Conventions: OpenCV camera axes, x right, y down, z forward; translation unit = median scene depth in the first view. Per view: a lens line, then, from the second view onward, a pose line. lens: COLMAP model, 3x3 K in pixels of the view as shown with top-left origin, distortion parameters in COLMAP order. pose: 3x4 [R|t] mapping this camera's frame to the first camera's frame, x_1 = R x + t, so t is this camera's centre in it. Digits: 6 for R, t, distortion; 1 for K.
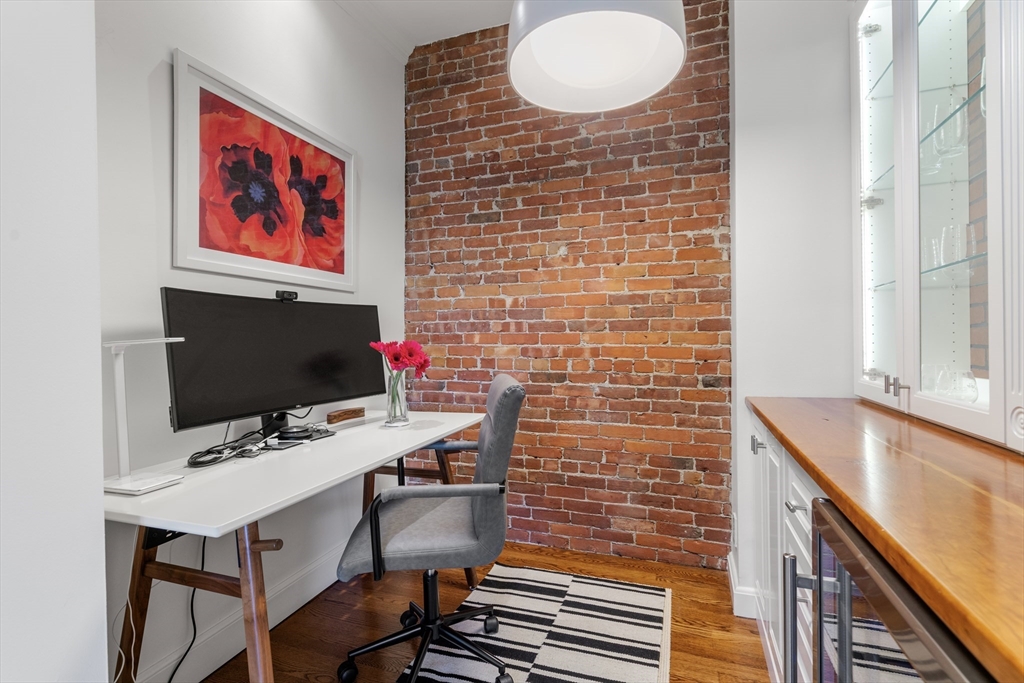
lens RADIAL K [[475.8, 0, 513.8], [0, 475.8, 343.0], [0, 0, 1]] dist [-0.006086, 0.001238]
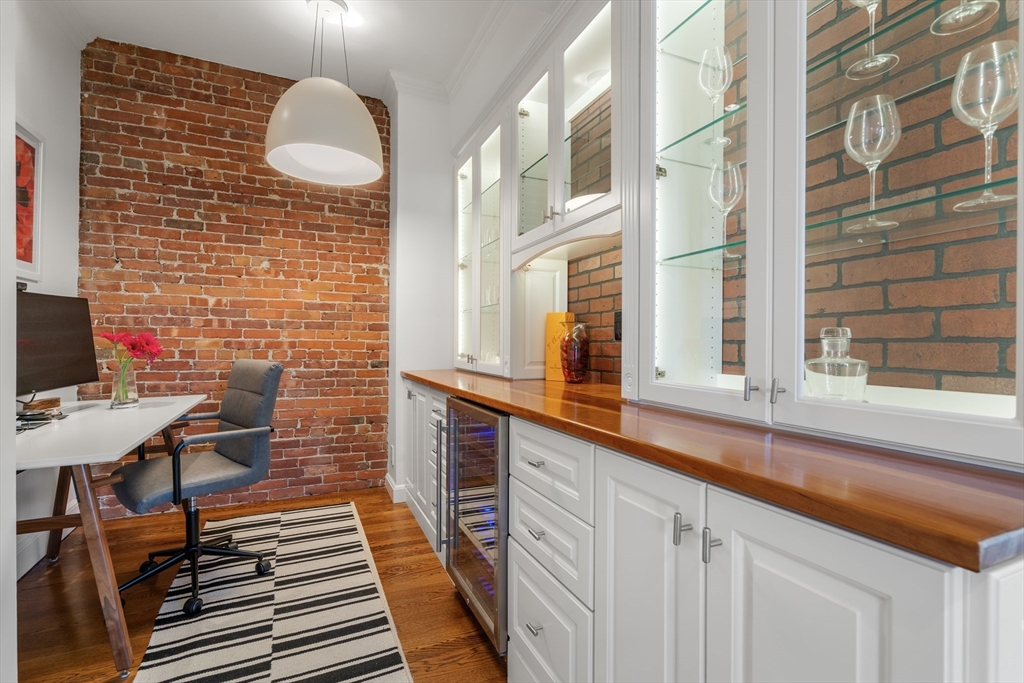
lens RADIAL K [[475.8, 0, 515.1], [0, 475.8, 341.8], [0, 0, 1]] dist [-0.006086, 0.001238]
pose [[0.716573, 0.011659, 0.697414, -0.311748], [-0.009672, 0.999930, -0.006779, 0.014166], [-0.697445, -0.001887, 0.716636, -0.381098]]
